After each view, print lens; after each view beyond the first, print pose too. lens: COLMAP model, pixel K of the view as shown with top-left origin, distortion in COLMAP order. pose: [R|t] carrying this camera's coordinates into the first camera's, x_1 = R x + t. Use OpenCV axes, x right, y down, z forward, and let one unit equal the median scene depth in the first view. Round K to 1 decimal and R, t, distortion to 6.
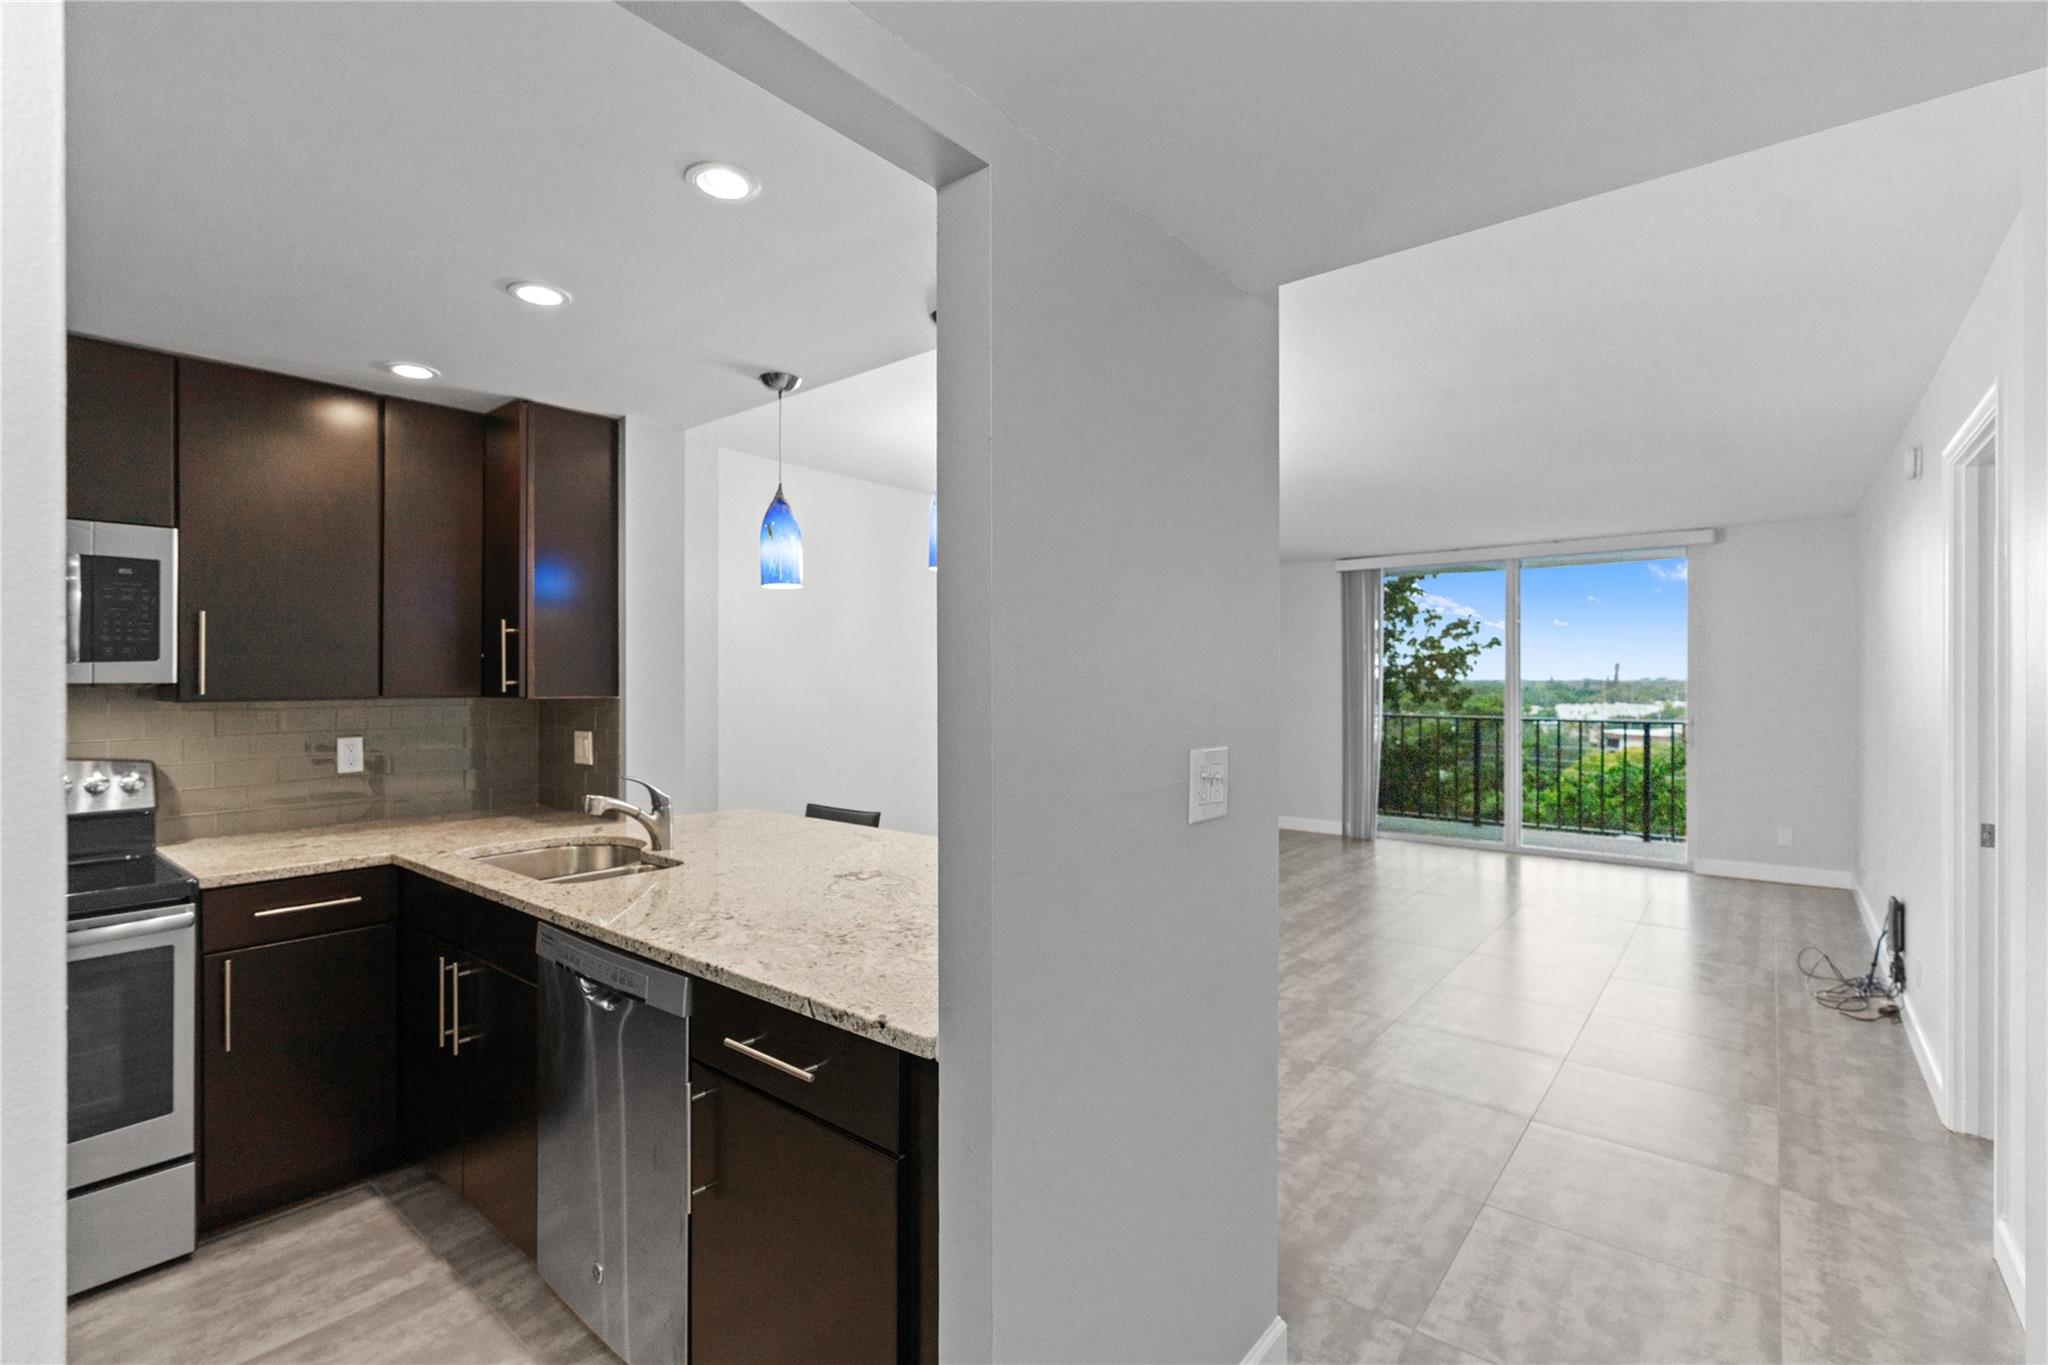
lens RADIAL K [[916.1, 0, 1025.2], [0, 916.1, 676.3], [0, 0, 1]] dist [-0.006049, 0.001488]
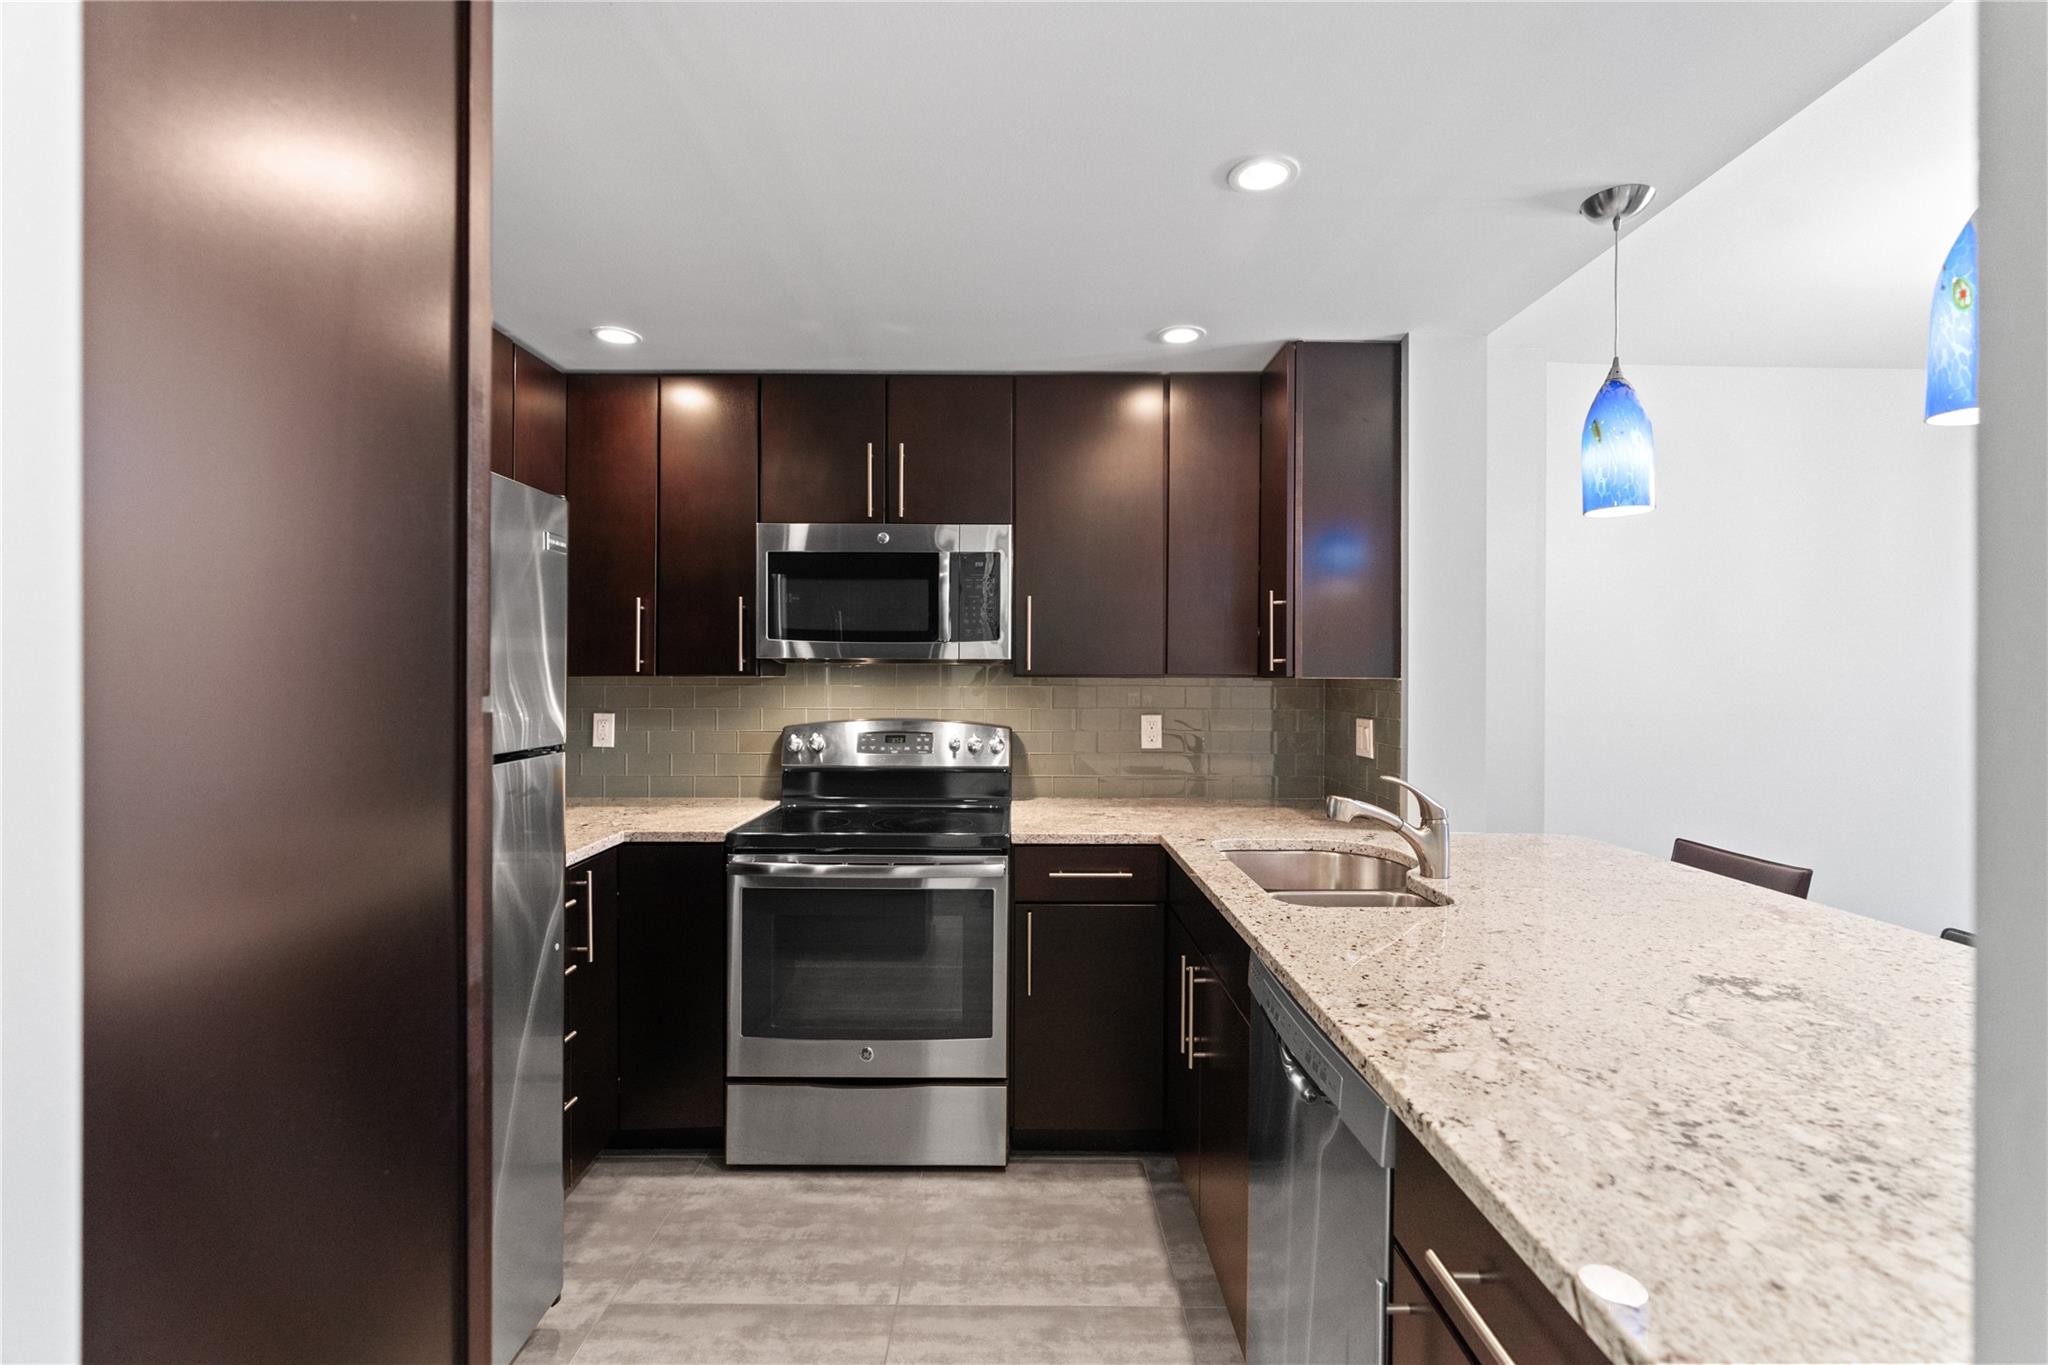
lens RADIAL K [[916.1, 0, 1025.2], [0, 916.1, 676.3], [0, 0, 1]] dist [-0.006049, 0.001488]
pose [[0.637087, 0.006086, -0.770768, -0.031560], [-0.002616, 0.999980, 0.005734, 0.021290], [0.770787, -0.001636, 0.637091, 0.277194]]
